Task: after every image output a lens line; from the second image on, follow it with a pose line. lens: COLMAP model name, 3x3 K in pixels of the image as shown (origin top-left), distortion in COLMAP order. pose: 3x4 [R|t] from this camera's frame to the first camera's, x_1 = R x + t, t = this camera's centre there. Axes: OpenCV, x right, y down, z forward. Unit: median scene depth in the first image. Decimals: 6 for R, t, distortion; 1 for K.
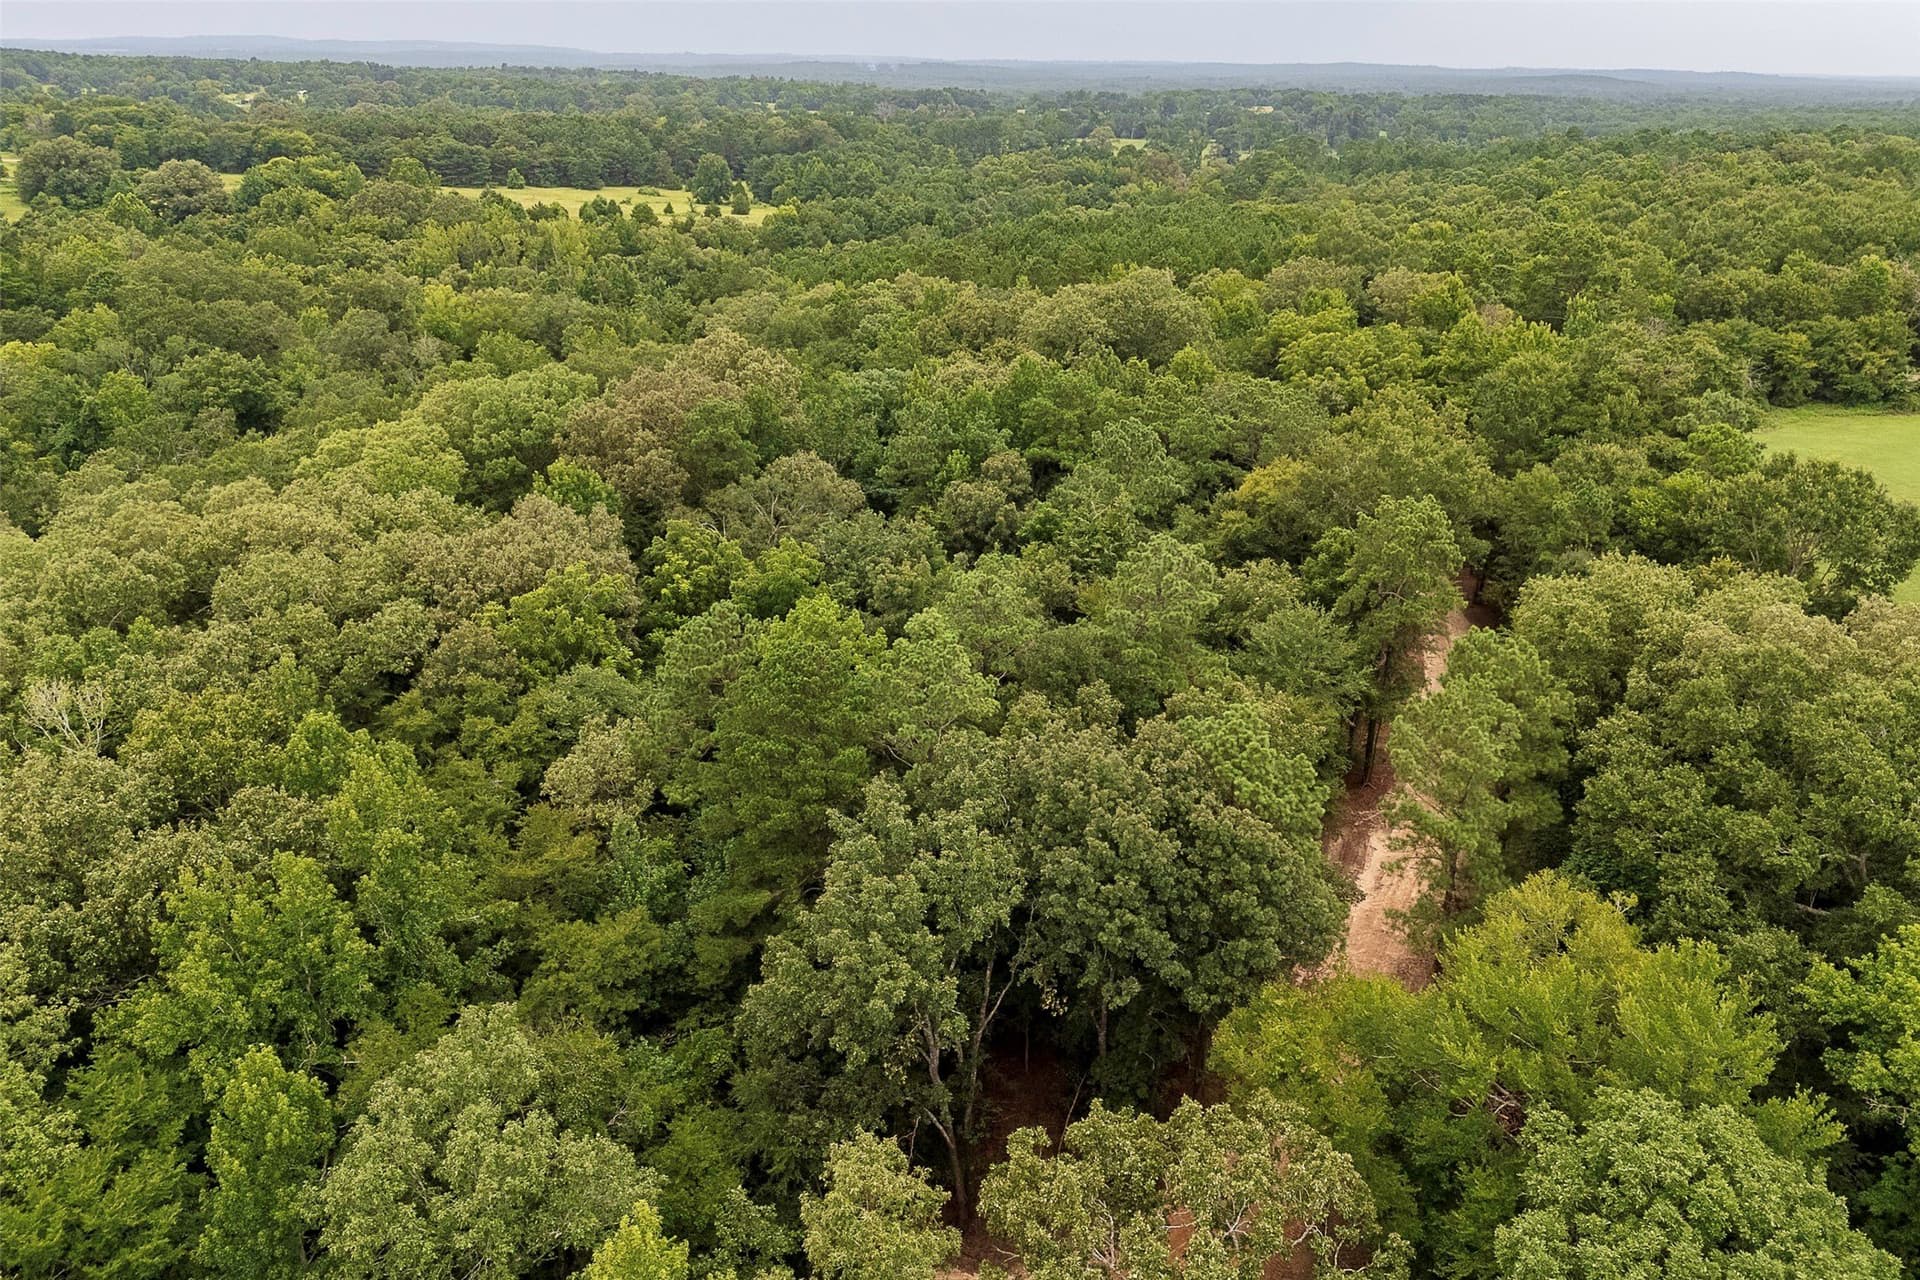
lens RADIAL K [[1442.3, 0, 960.0], [0, 1442.3, 640.0], [0, 0, 1]] dist [0.034908, -0.006531]
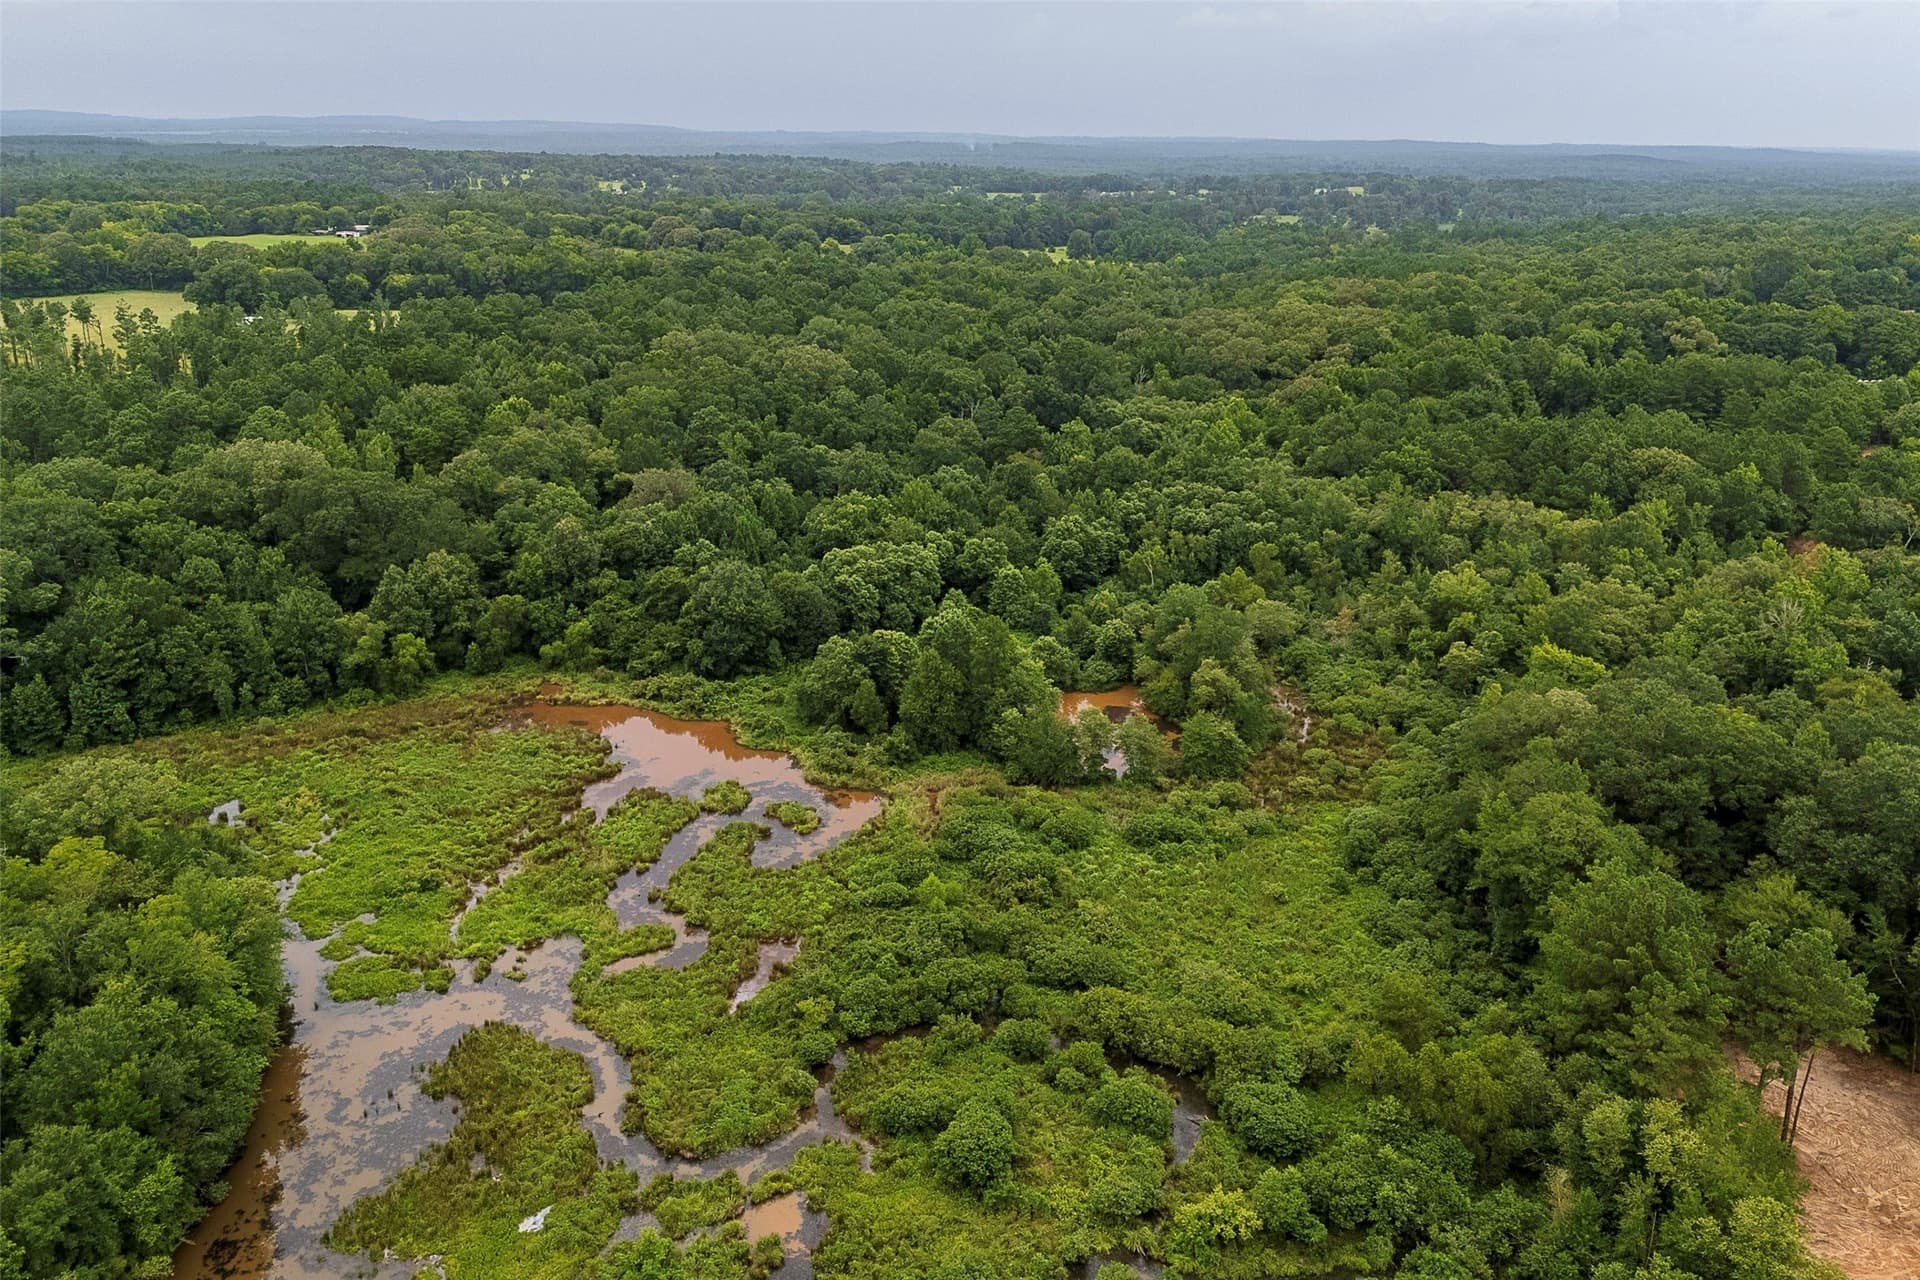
lens RADIAL K [[1442.3, 0, 960.0], [0, 1442.3, 640.0], [0, 0, 1]] dist [0.034908, -0.006531]
pose [[0.999525, 0.012079, -0.028361, -0.211994], [-0.013269, 0.999023, -0.042150, 0.177807], [0.027825, 0.042506, 0.998709, -0.546624]]
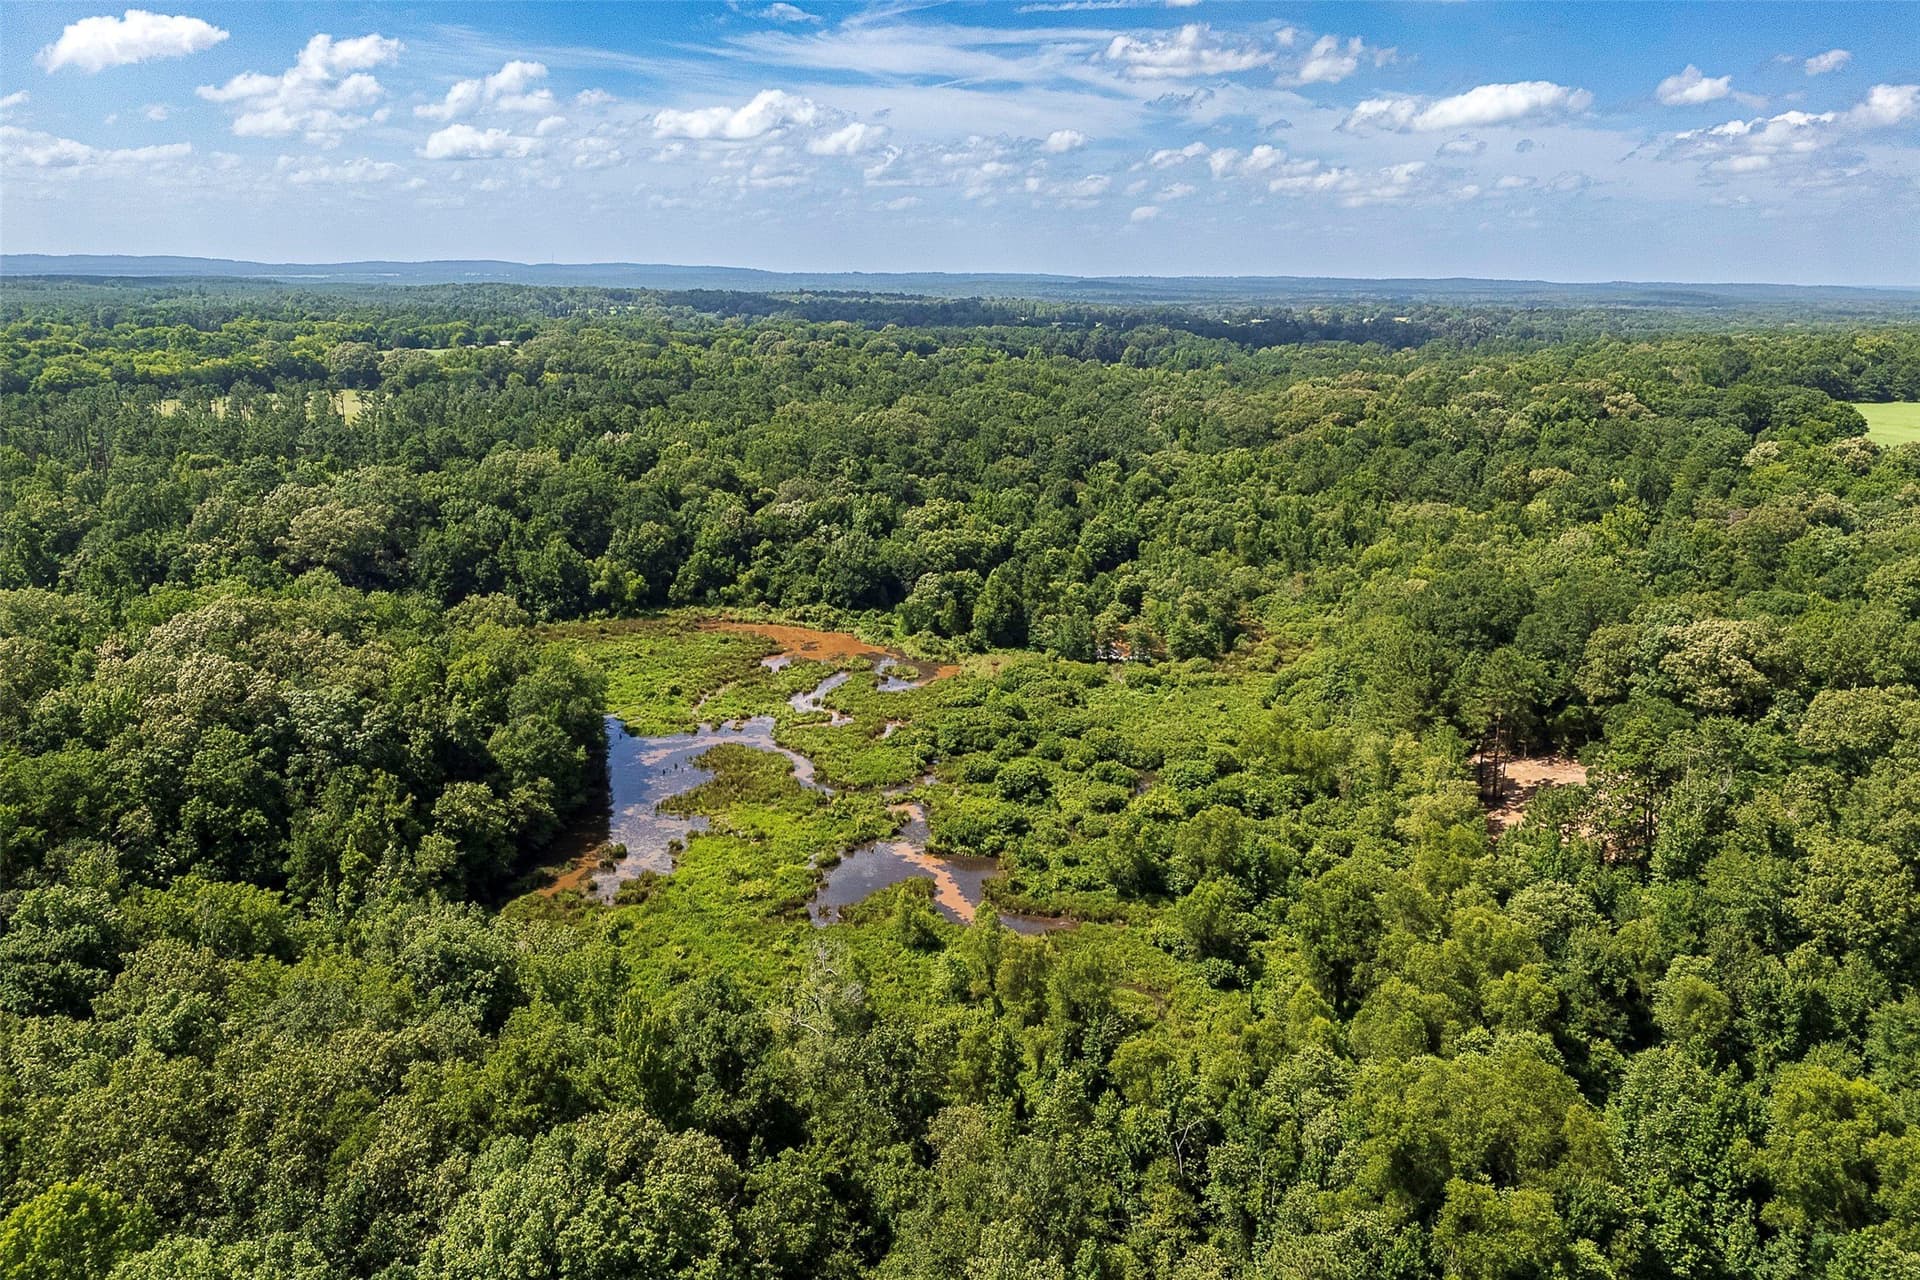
lens RADIAL K [[1422.1, 0, 958.0], [0, 1422.1, 684.0], [0, 0, 1]] dist [0.063876, -0.057086]
pose [[0.997004, 0.019440, -0.074862, -0.205020], [-0.026879, 0.994656, -0.099684, 0.243576], [0.072524, 0.101398, 0.992199, -0.671907]]
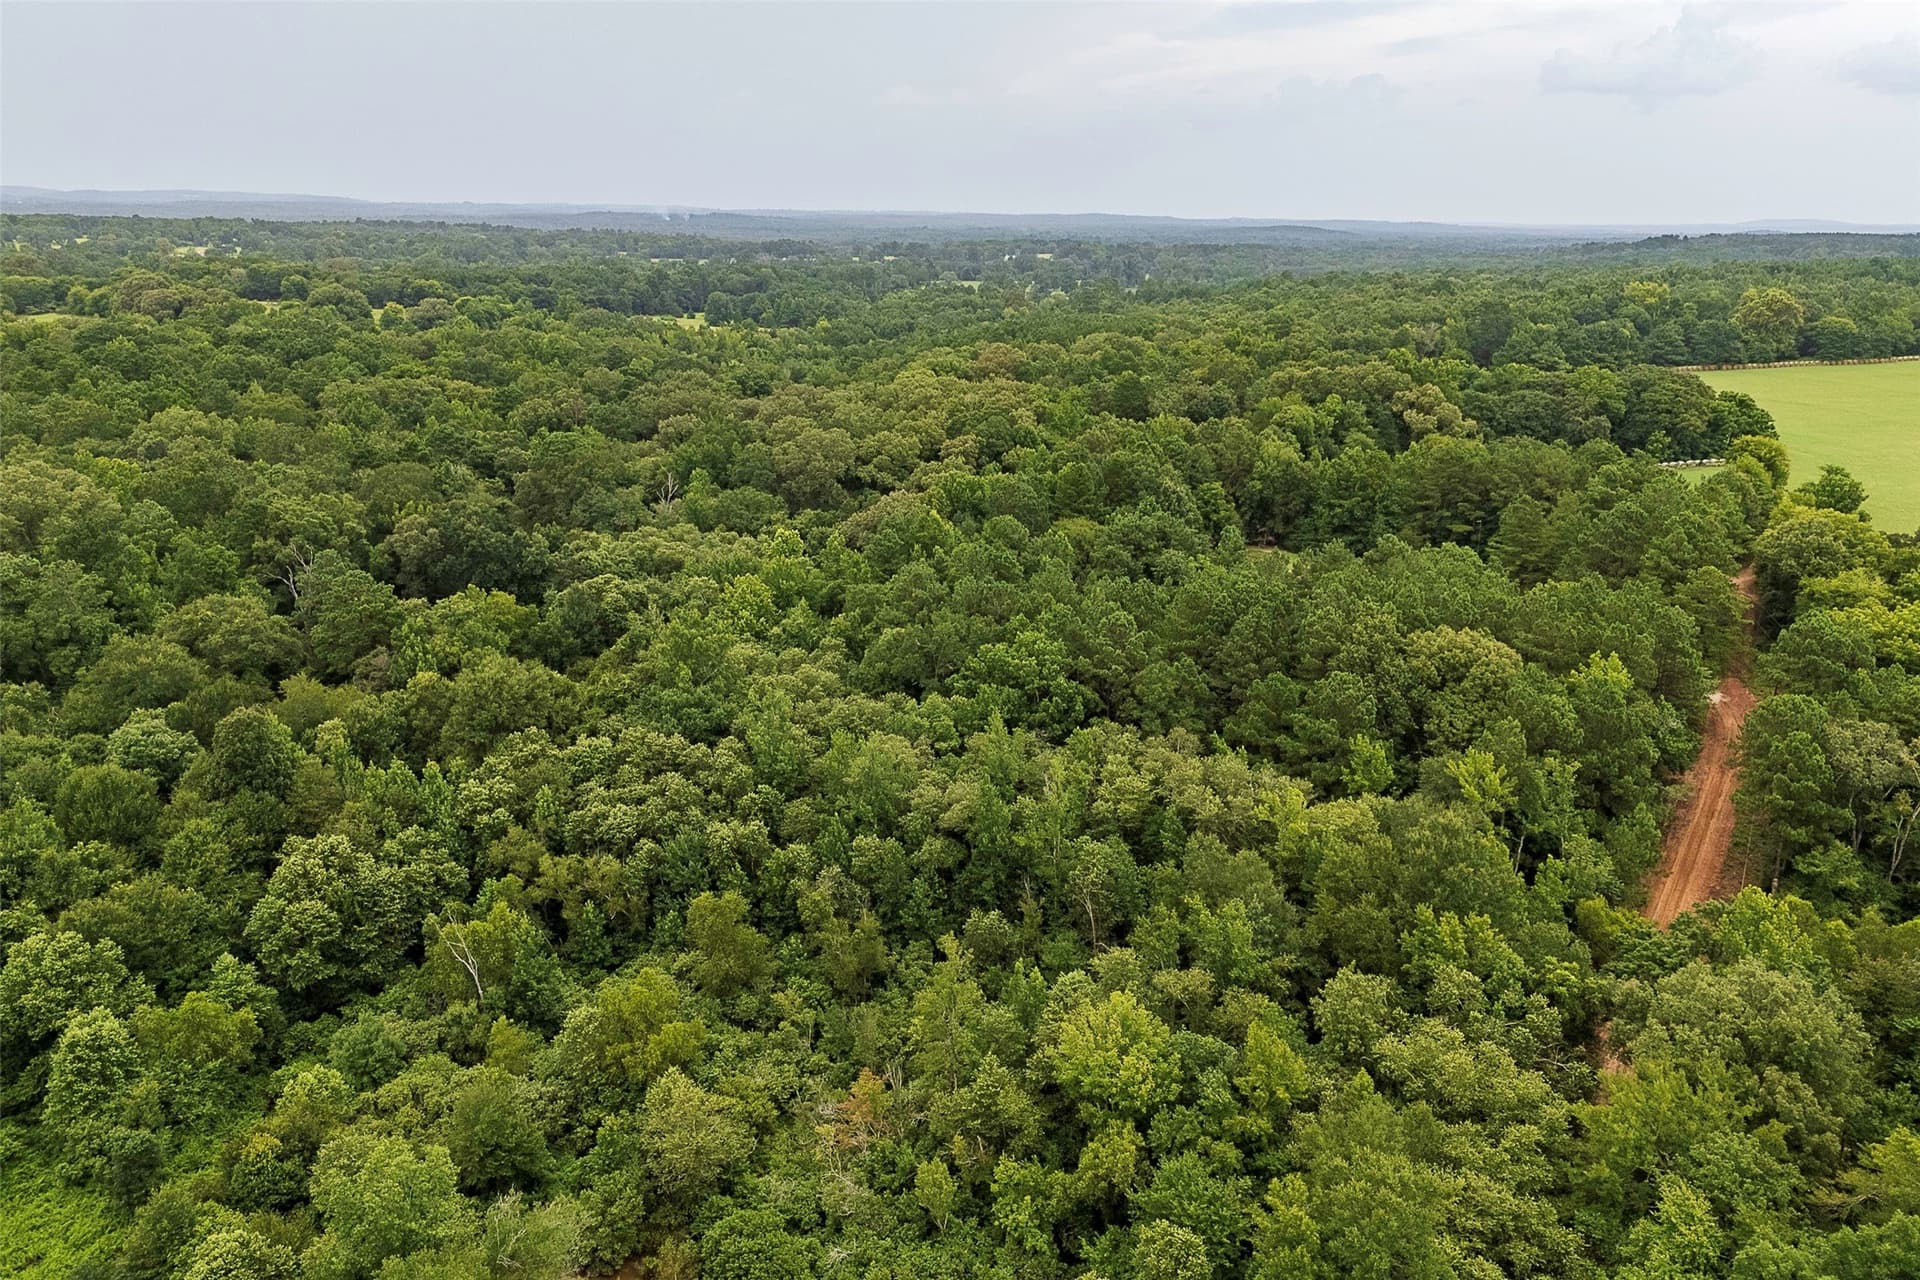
lens RADIAL K [[1422.1, 0, 958.0], [0, 1422.1, 684.0], [0, 0, 1]] dist [0.063876, -0.057086]
pose [[0.987636, -0.048641, 0.149028, -0.136006], [0.057305, 0.996873, -0.054405, 0.119014], [-0.145916, 0.062272, 0.987335, -0.338977]]
